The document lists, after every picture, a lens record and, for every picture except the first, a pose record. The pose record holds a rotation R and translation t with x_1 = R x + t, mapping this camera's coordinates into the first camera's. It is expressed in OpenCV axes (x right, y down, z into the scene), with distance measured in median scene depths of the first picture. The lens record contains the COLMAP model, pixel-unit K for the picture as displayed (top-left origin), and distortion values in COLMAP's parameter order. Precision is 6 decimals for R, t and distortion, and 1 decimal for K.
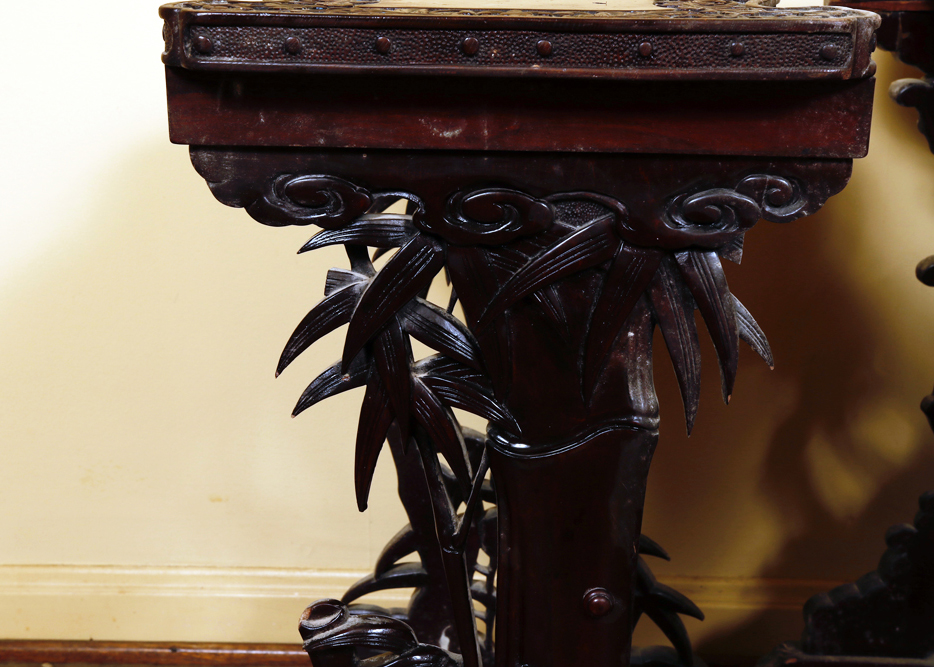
lens RADIAL K [[1517.2, 0, 467.0], [0, 1517.2, 333.8], [0, 0, 1]] dist [0.102803, 0.000000]
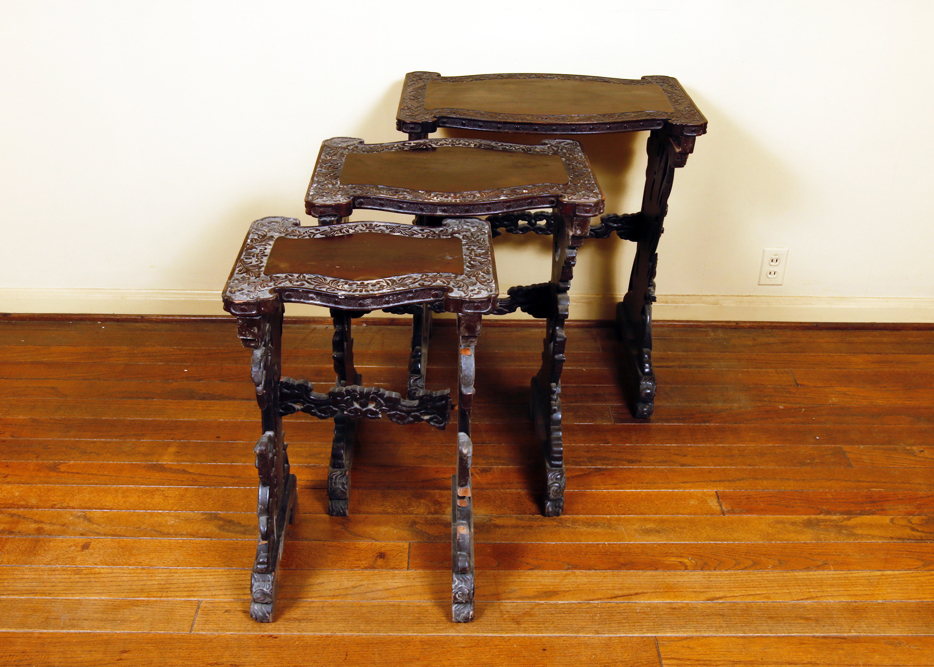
lens RADIAL K [[990.2, 0, 473.1], [0, 990.2, 334.0], [0, 0, 1]] dist [-0.036518, 0.000000]
pose [[0.997454, -0.011446, 0.070387, 0.597475], [-0.005621, 0.971345, 0.237605, -0.416341], [-0.071090, -0.237396, 0.968808, -1.712702]]
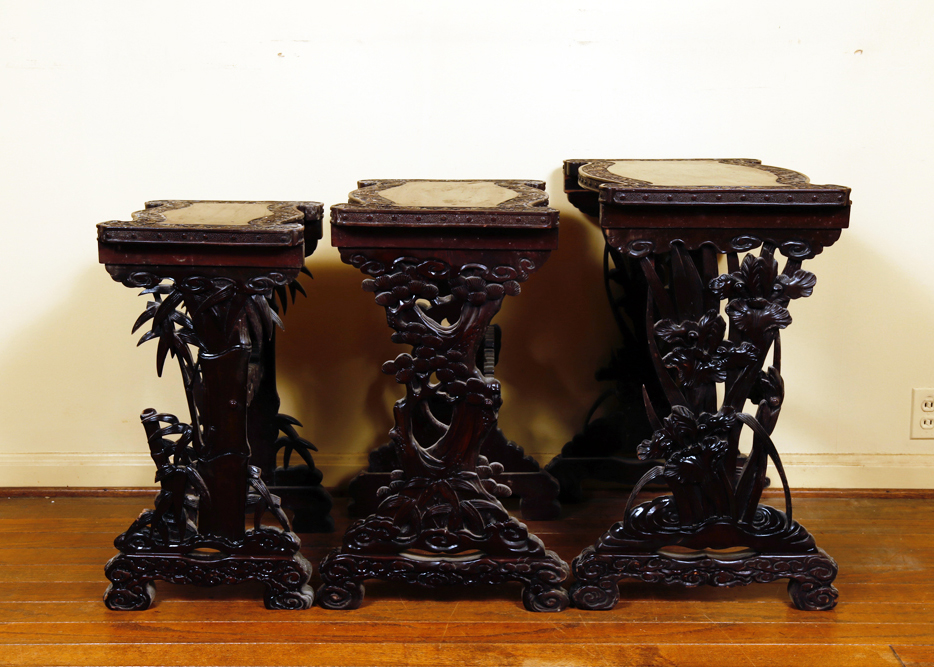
lens RADIAL K [[1334.7, 0, 468.1], [0, 1334.7, 335.9], [0, 0, 1]] dist [0.070189, 0.000000]
pose [[0.998317, -0.003327, 0.057889, 0.437851], [0.007492, 0.997384, -0.071893, 0.249315], [-0.057499, 0.072205, 0.995731, -1.947739]]
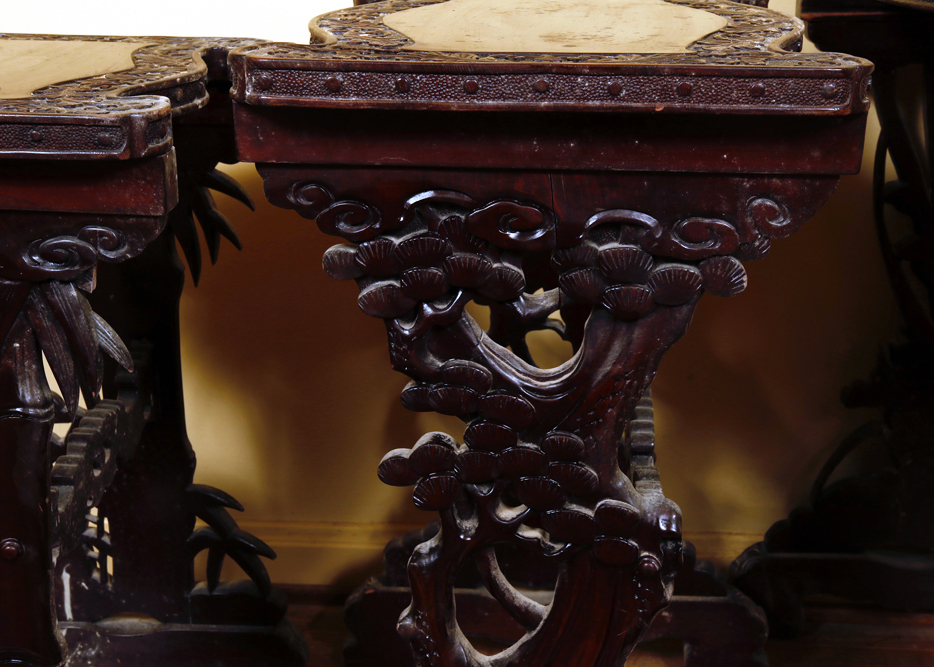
lens RADIAL K [[1405.2, 0, 469.6], [0, 1405.2, 333.1], [0, 0, 1]] dist [0.093536, 0.000000]
pose [[0.999970, 0.005416, -0.005548, 0.503268], [-0.005241, 0.999504, 0.031042, -0.049639], [0.005714, -0.031012, 0.999503, -0.212349]]
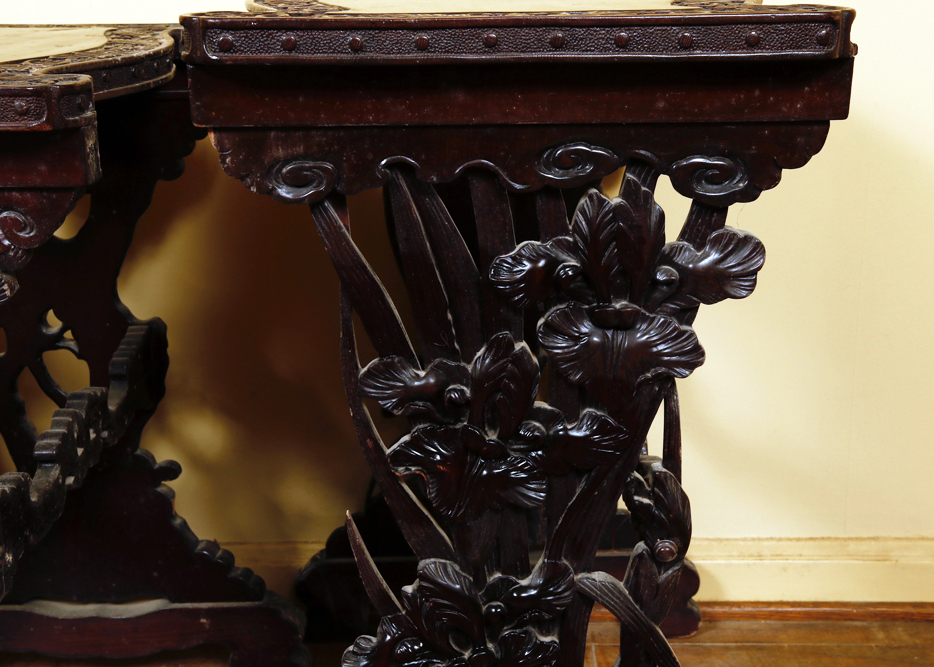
lens RADIAL K [[1368.6, 0, 461.8], [0, 1368.6, 327.6], [0, 0, 1]] dist [0.071824, 0.000000]
pose [[0.999438, -0.018855, 0.027730, 1.070328], [0.018853, 0.999822, 0.000326, -0.018311], [-0.027731, 0.000197, 0.999615, -0.257867]]
